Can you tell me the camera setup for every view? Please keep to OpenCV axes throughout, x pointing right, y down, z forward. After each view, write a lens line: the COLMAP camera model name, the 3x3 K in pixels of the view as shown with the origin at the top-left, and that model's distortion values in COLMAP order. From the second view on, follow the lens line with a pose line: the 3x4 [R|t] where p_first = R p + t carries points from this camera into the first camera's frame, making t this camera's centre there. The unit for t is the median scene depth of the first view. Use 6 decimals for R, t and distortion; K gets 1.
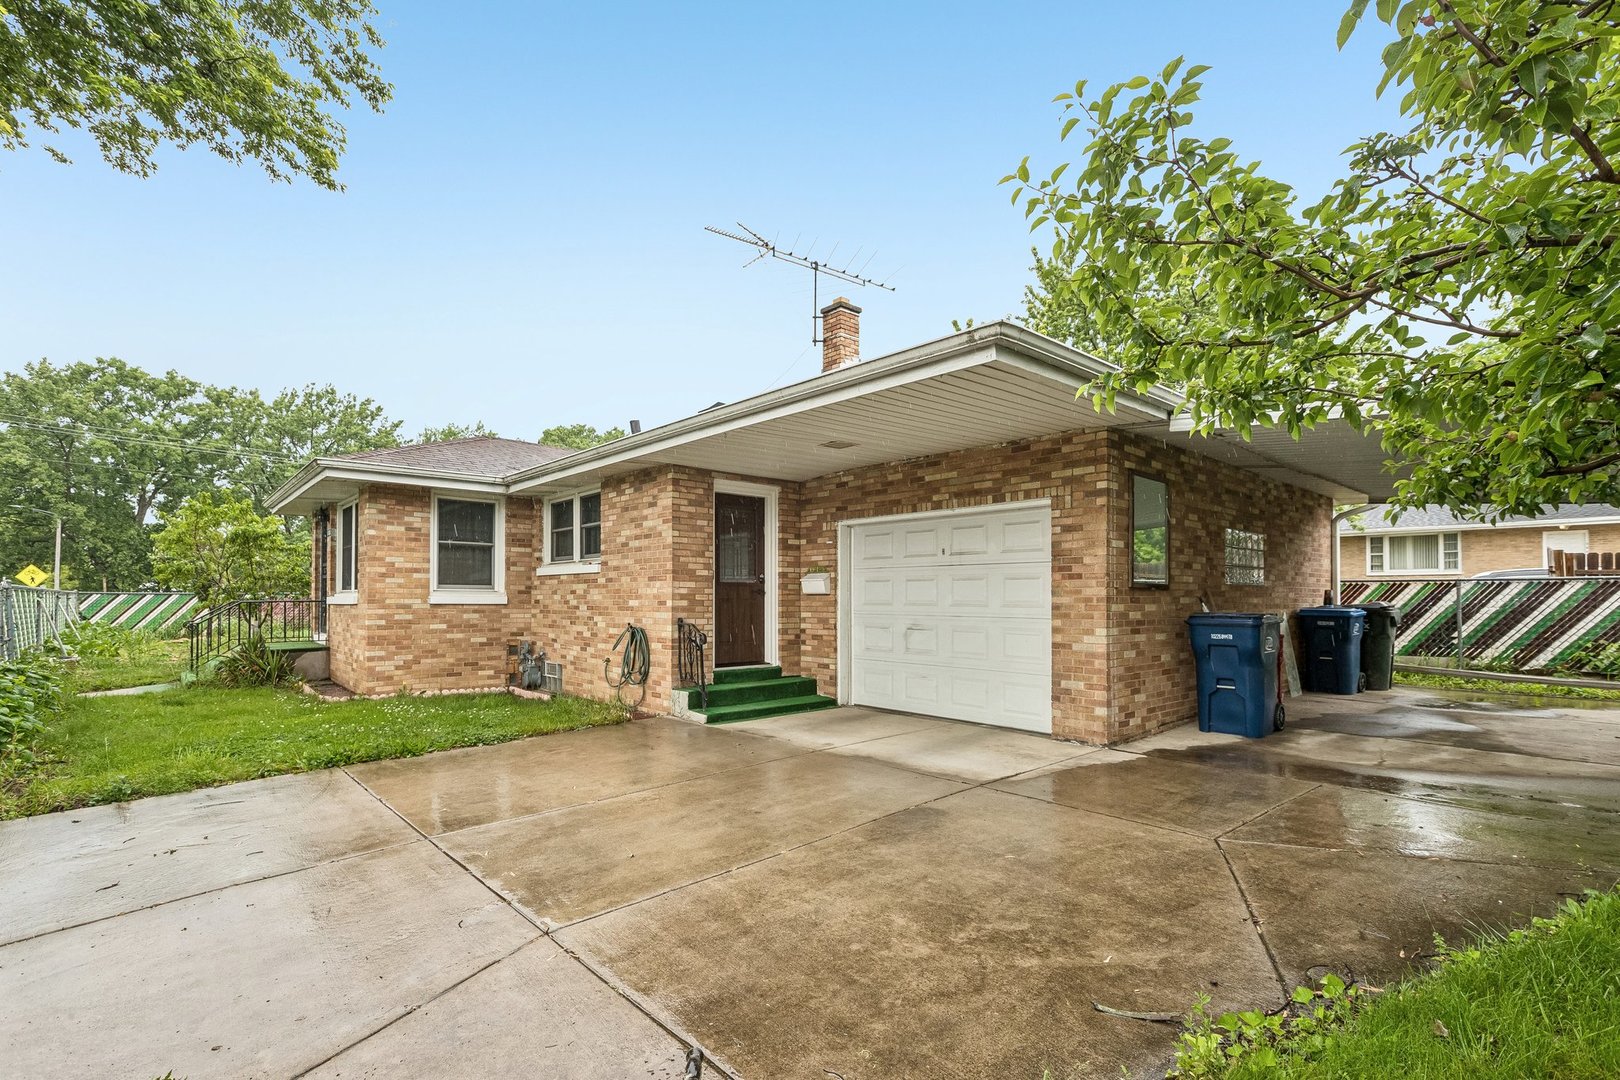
lens RADIAL K [[748.7, 0, 816.7], [0, 748.7, 524.1], [0, 0, 1]] dist [0.011680, 0.000055]
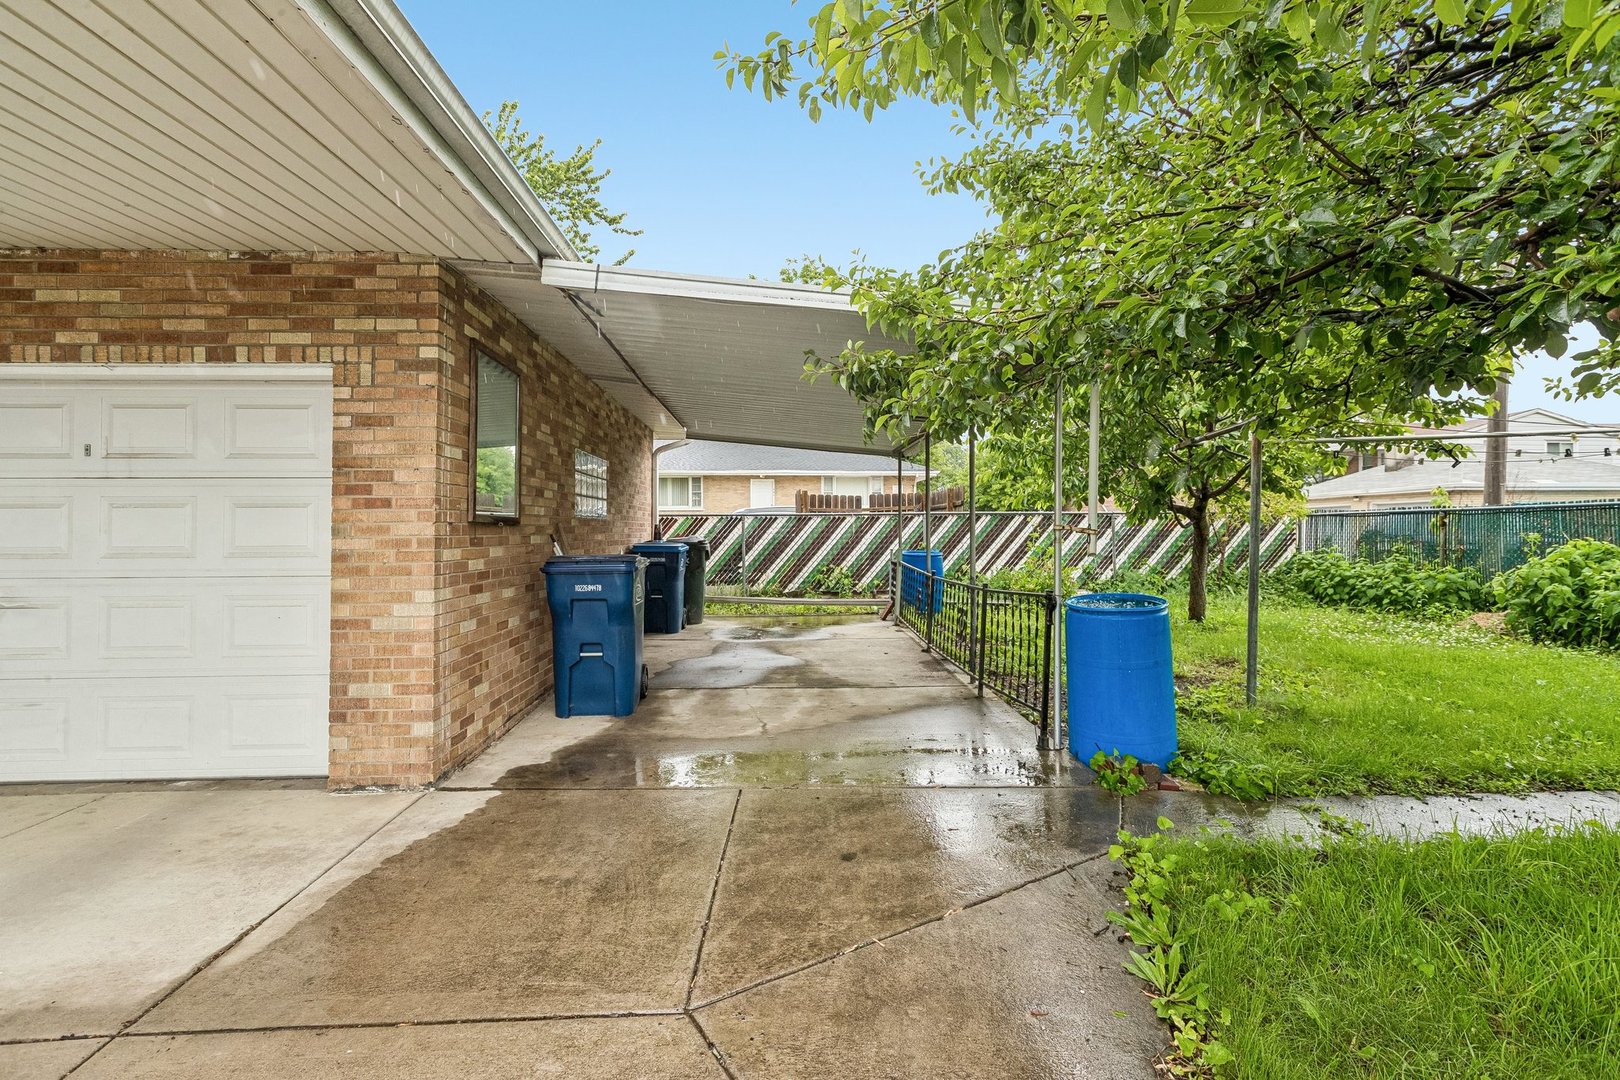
lens RADIAL K [[732.8, 0, 798.9], [0, 732.8, 543.8], [0, 0, 1]] dist [0.011422, -0.005973]
pose [[0.640901, -0.020753, 0.767343, 0.108972], [-0.068724, 0.994069, 0.084284, 0.028637], [-0.764541, -0.106753, 0.635674, 0.362761]]
